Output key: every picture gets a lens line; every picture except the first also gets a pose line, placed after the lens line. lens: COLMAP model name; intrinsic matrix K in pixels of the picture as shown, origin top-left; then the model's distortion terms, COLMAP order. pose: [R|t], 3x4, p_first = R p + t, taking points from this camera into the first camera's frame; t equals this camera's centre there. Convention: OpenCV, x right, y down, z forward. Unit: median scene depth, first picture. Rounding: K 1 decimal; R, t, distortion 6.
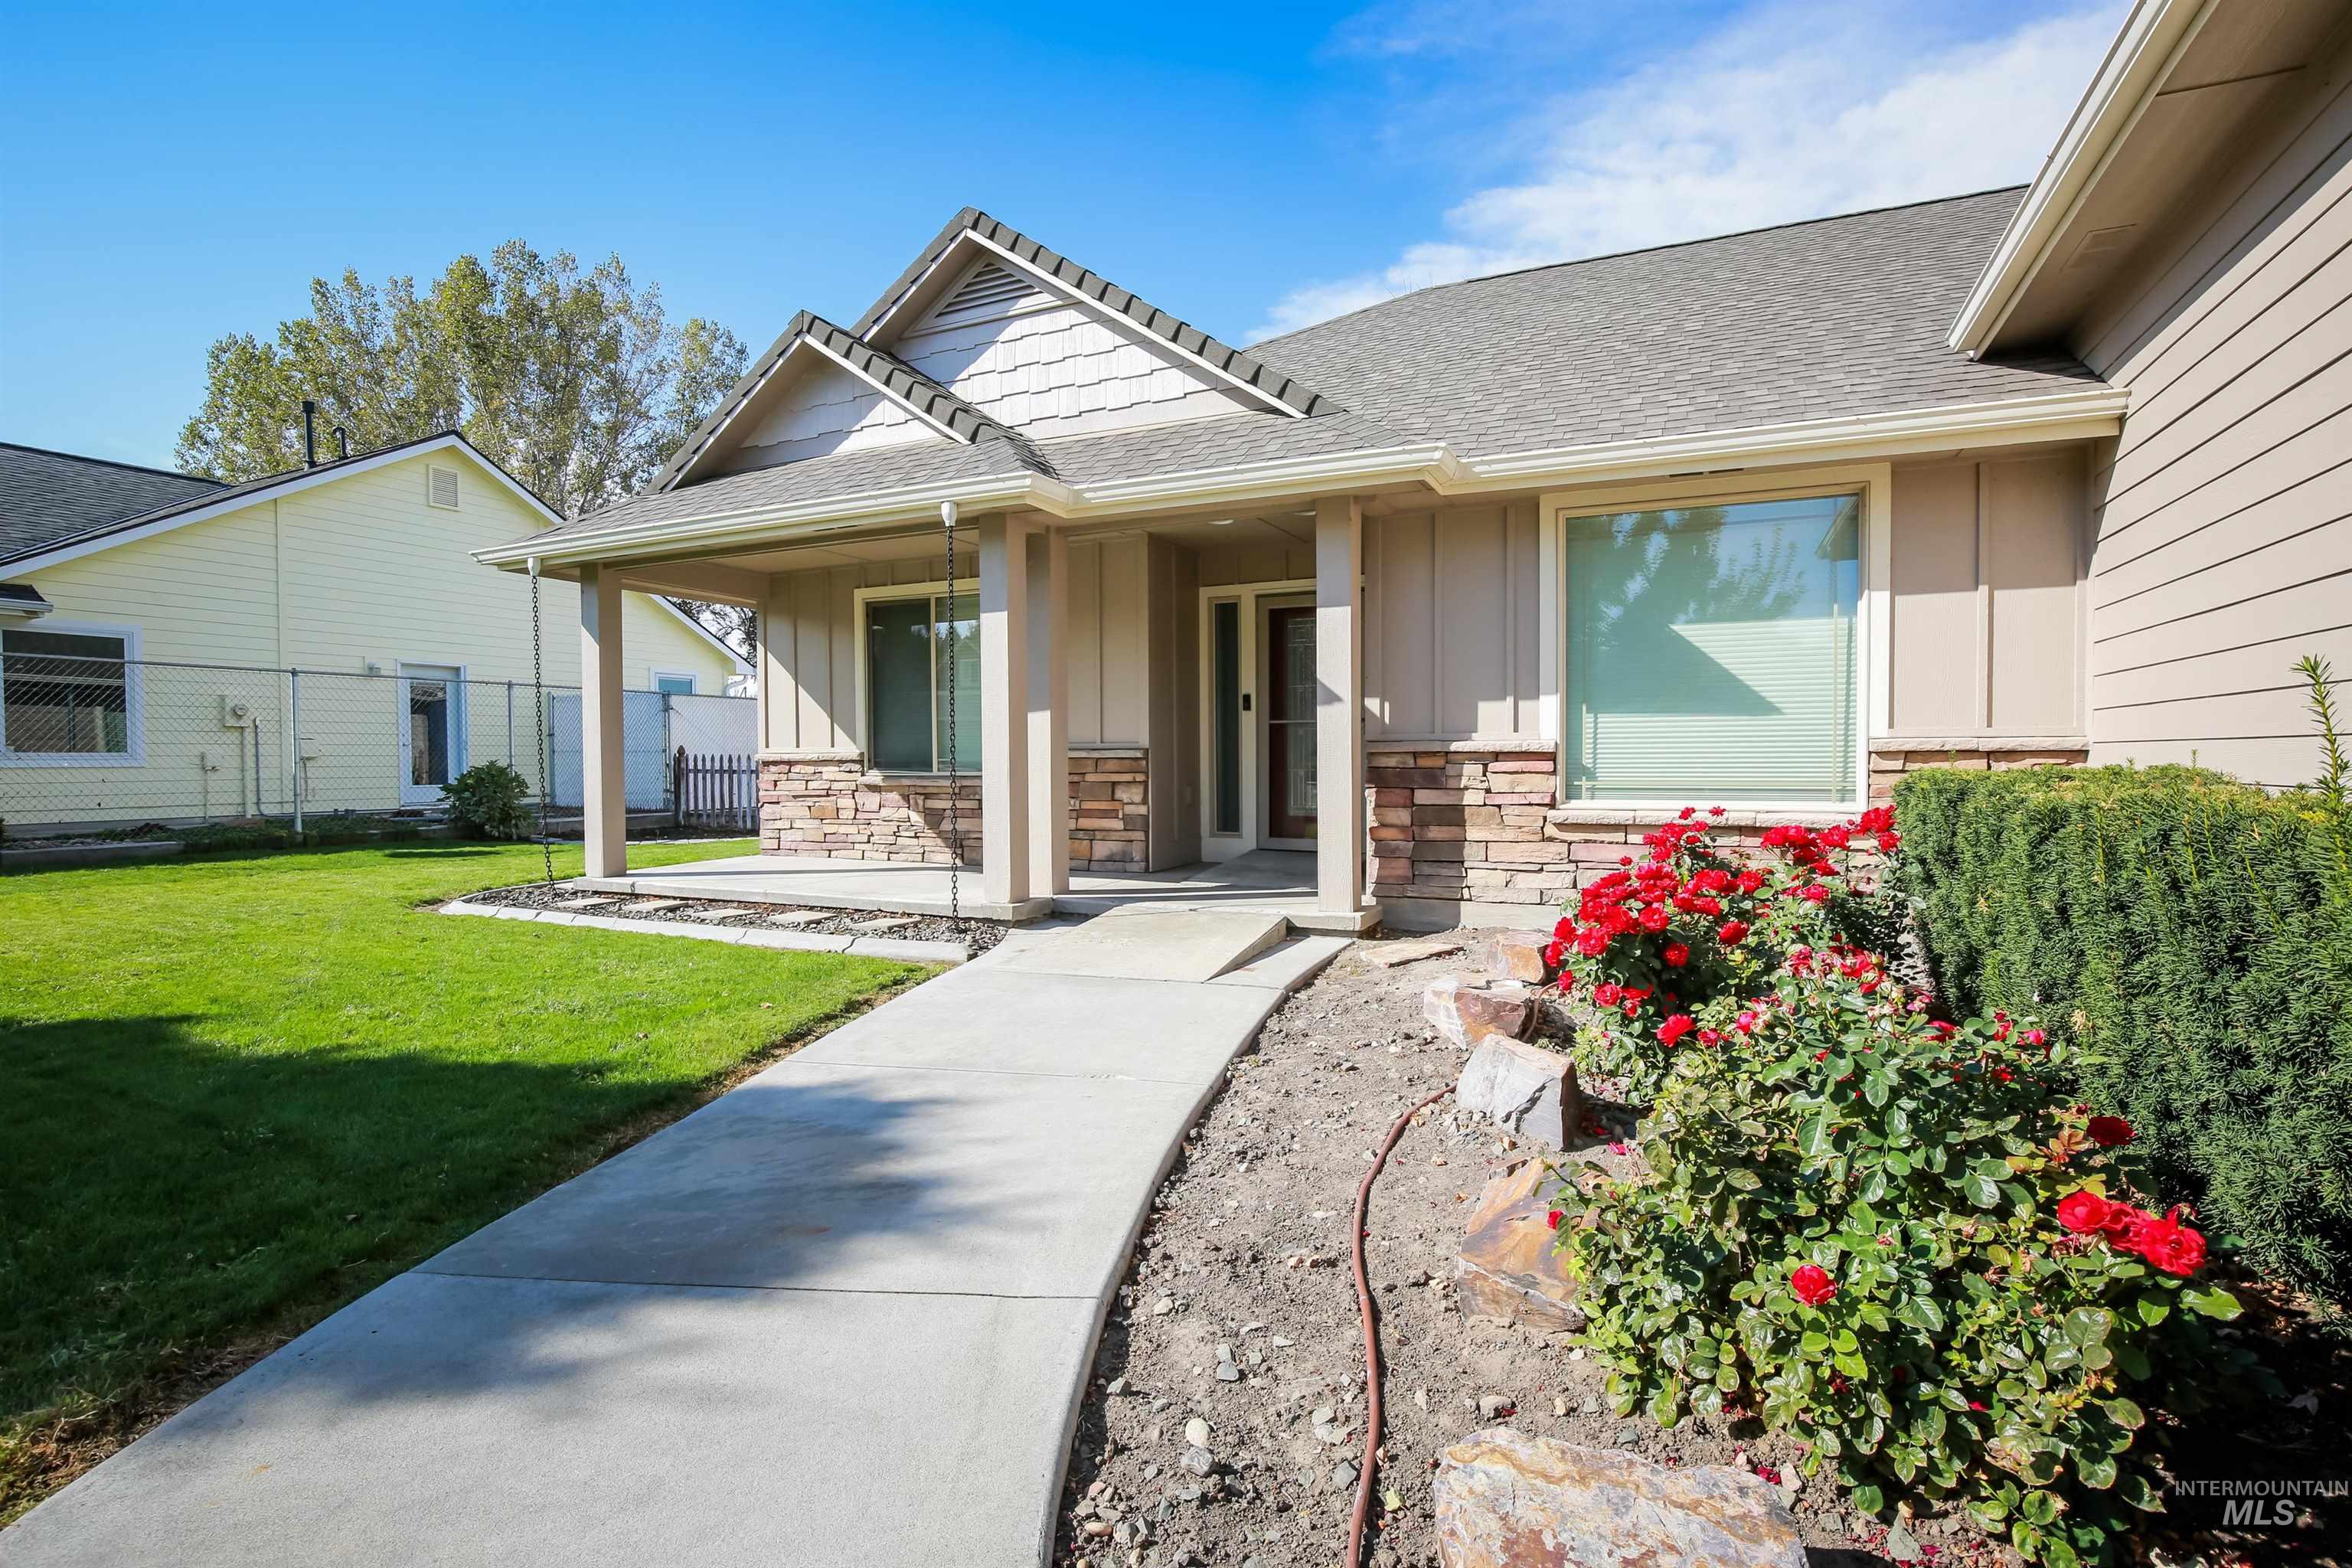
lens RADIAL K [[1090.8, 0, 1189.2], [0, 1090.8, 789.0], [0, 0, 1]] dist [-0.002068, -0.000090]
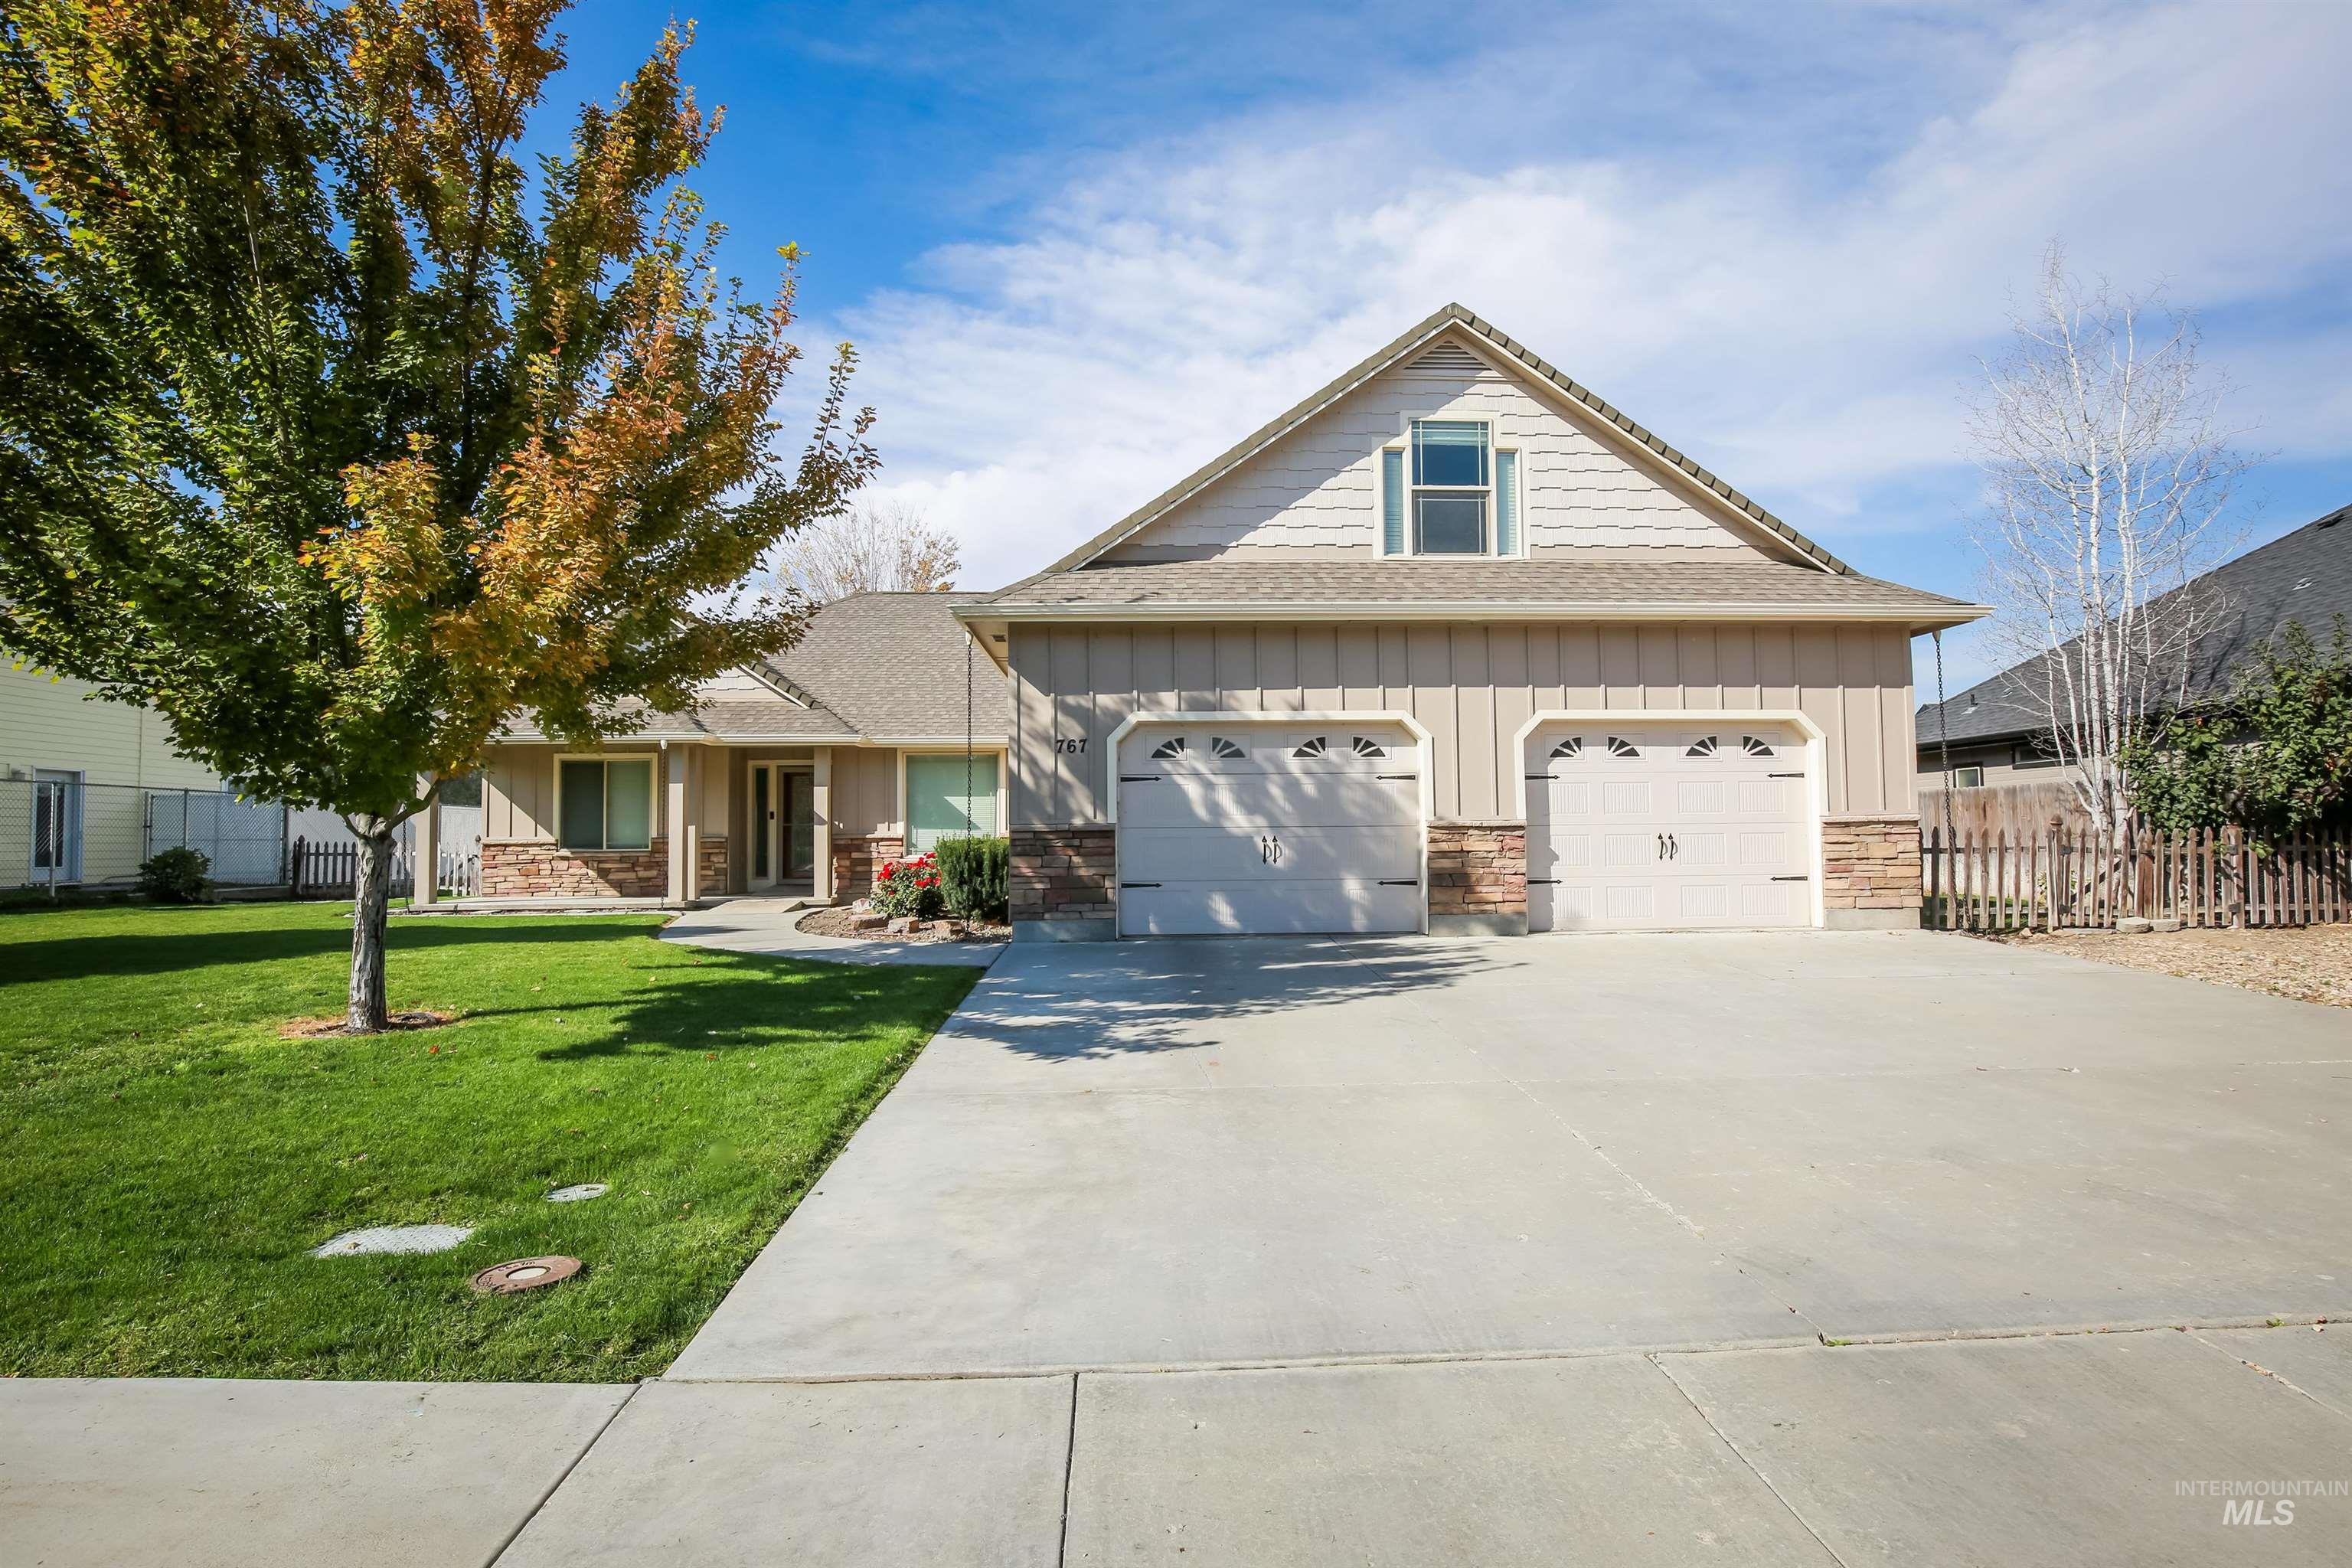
lens RADIAL K [[1131.1, 0, 1172.6], [0, 1131.1, 792.5], [0, 0, 1]] dist [-0.004317, -0.000491]
pose [[0.889241, 0.016755, 0.457132, -0.310334], [0.017480, 0.997354, -0.070559, 0.052998], [-0.457105, 0.070735, 0.886596, -1.560031]]
